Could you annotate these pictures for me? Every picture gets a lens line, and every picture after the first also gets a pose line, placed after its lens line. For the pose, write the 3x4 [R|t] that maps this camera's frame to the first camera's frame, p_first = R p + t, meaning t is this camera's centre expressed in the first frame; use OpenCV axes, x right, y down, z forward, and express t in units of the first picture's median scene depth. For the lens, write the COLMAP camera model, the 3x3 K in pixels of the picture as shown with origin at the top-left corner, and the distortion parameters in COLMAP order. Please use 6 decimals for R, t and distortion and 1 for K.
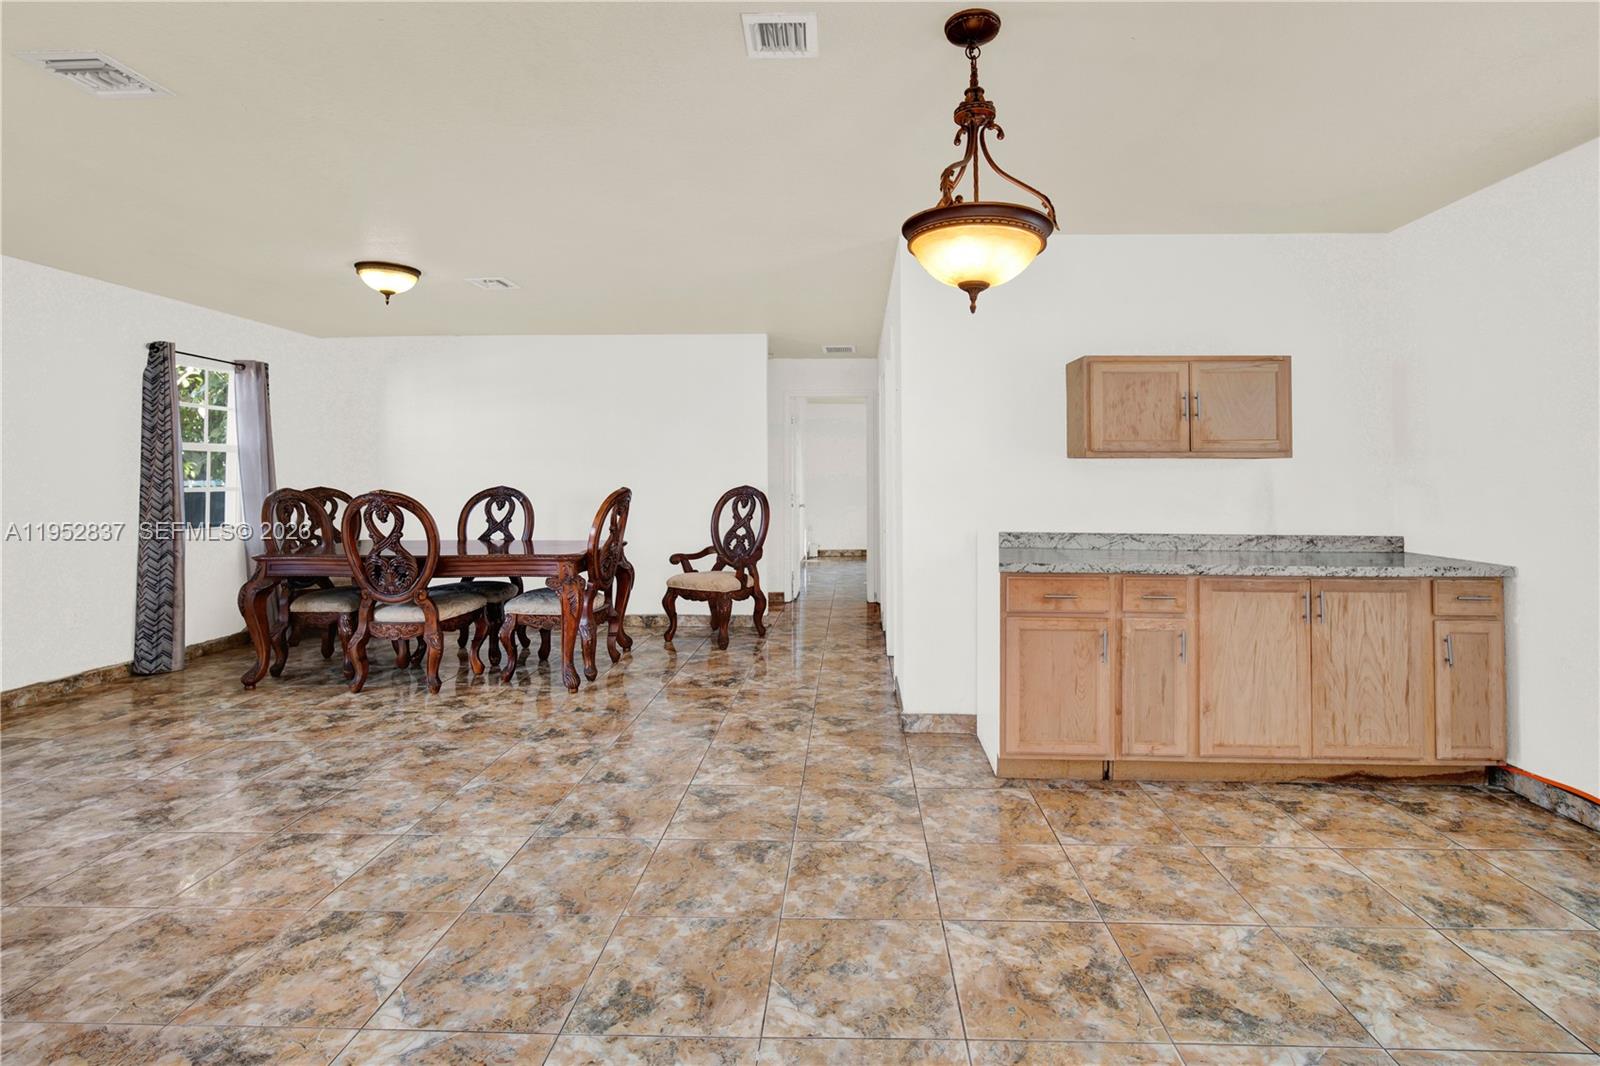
lens RADIAL K [[728.0, 0, 840.1], [0, 728.0, 479.3], [0, 0, 1]] dist [-0.002875, -0.000373]
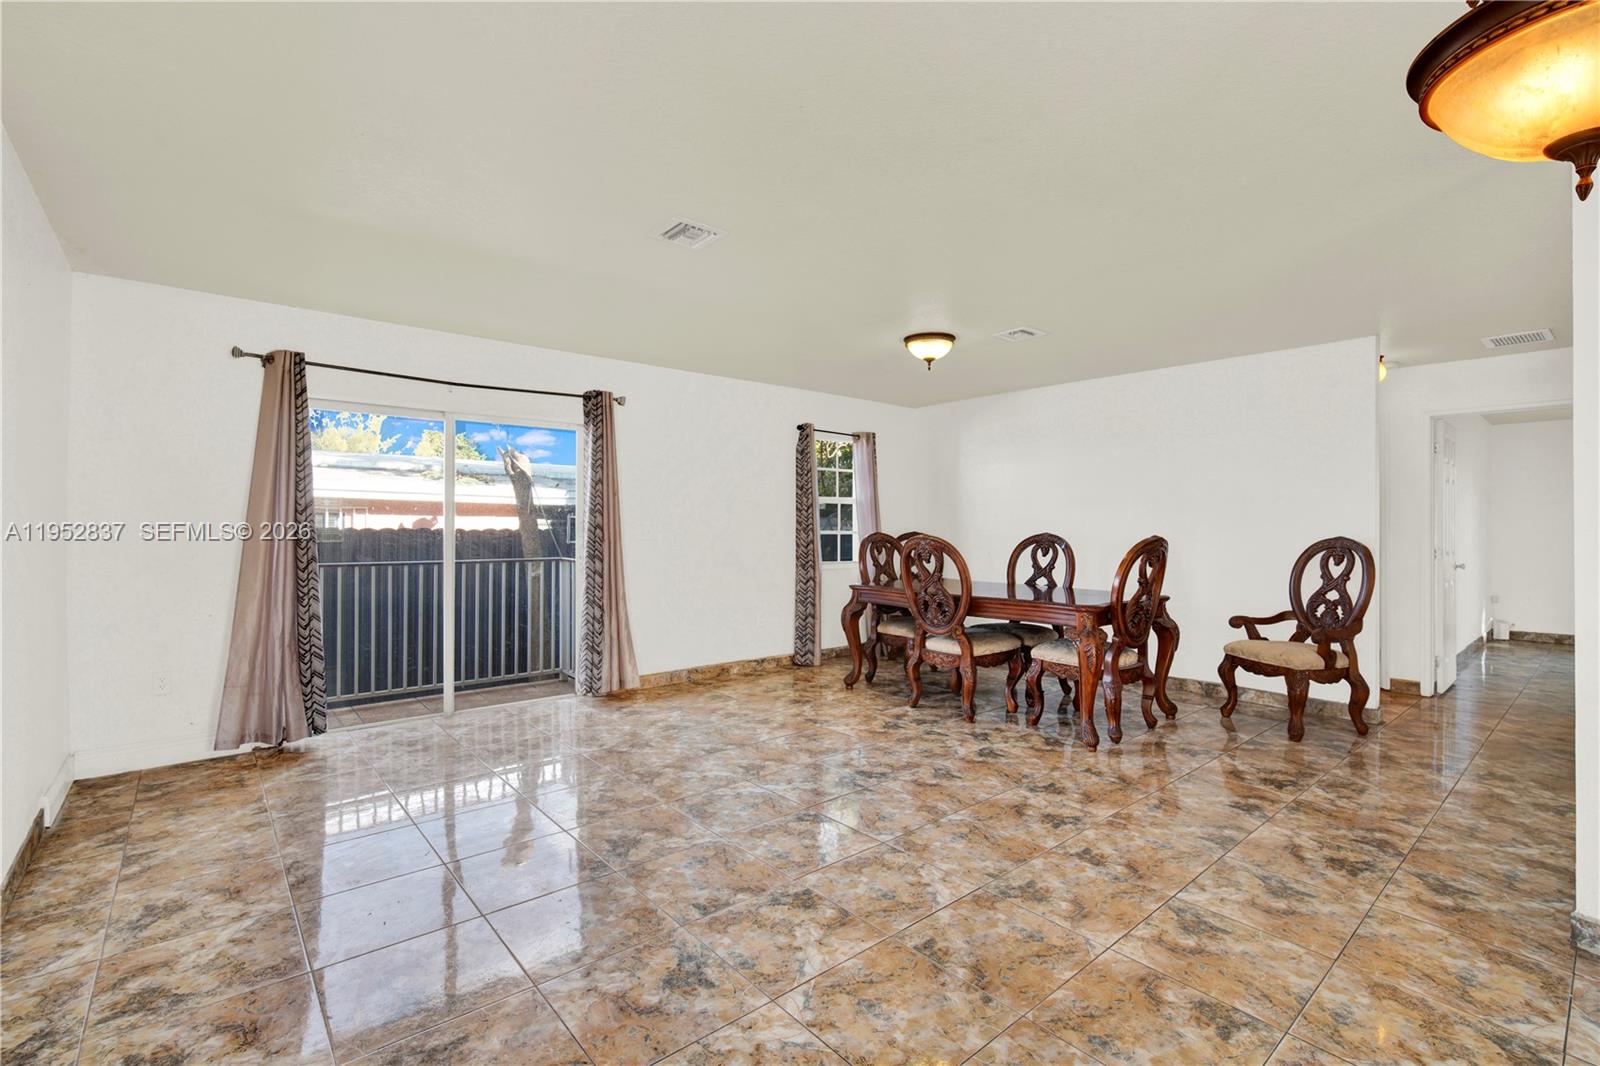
lens RADIAL K [[717.6, 0, 800.0], [0, 717.6, 533.0], [0, 0, 1]] dist [-0.019502, 0.009852]
pose [[0.669606, 0.013374, -0.742596, 0.069415], [-0.007759, 0.999909, 0.011011, 0.001548], [0.742676, -0.001611, 0.669649, 0.097360]]
